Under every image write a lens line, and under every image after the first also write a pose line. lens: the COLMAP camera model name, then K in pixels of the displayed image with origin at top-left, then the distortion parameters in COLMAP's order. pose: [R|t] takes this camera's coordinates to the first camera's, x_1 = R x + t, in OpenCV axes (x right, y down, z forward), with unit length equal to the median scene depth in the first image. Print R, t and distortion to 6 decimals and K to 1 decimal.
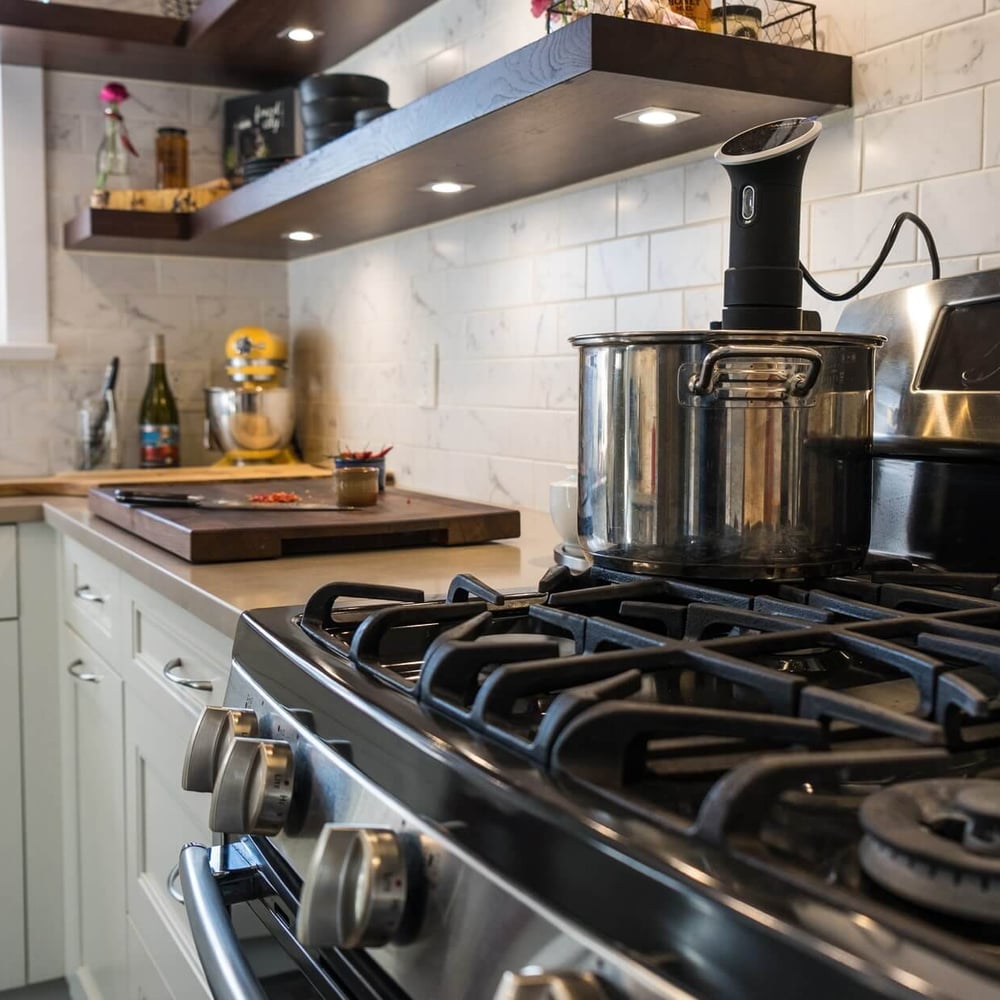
lens RADIAL K [[1249.5, 0, 574.4], [0, 1249.5, 457.5], [0, 0, 1]] dist [0.008602, 0.000000]
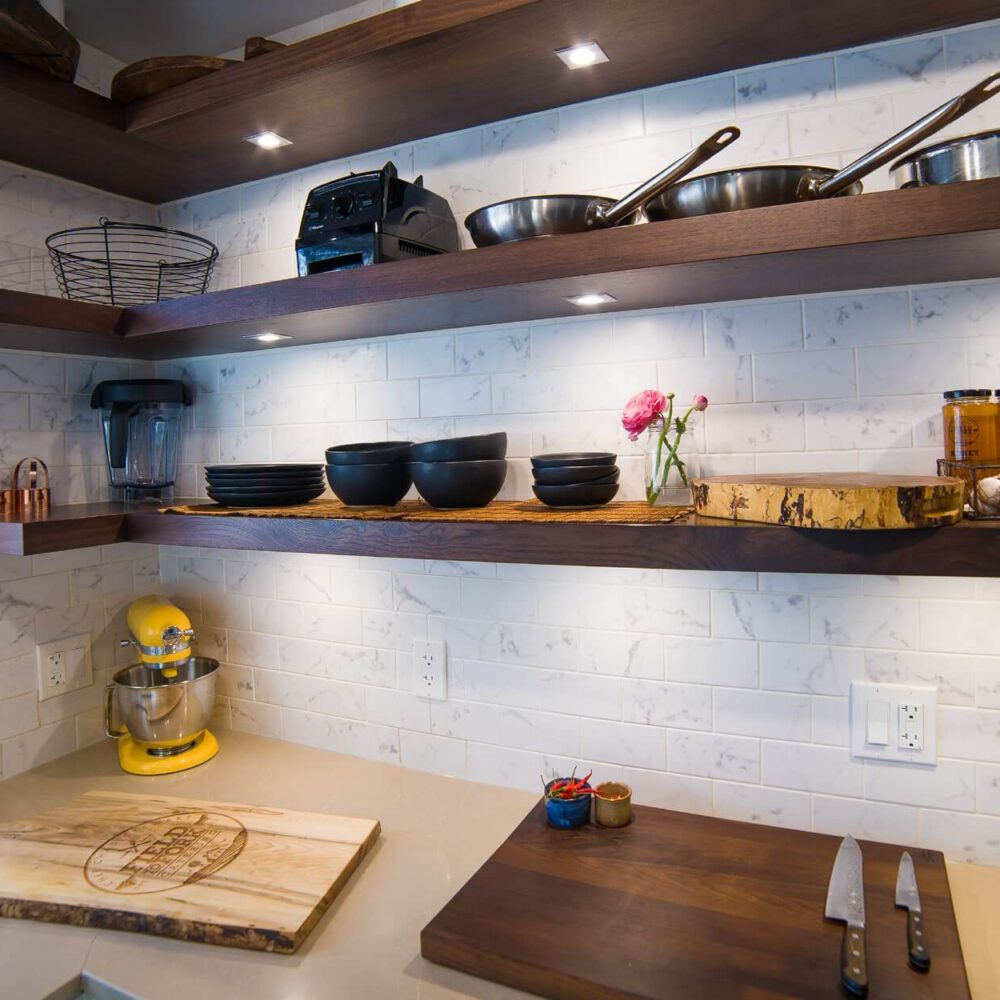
lens RADIAL K [[721.4, 0, 551.0], [0, 721.4, 420.0], [0, 0, 1]] dist [-0.106711, 0.030914]
pose [[0.808487, -0.007454, 0.588467, -0.380899], [0.061539, 0.995509, -0.071938, -0.222352], [-0.585288, 0.094374, 0.805315, 0.417866]]
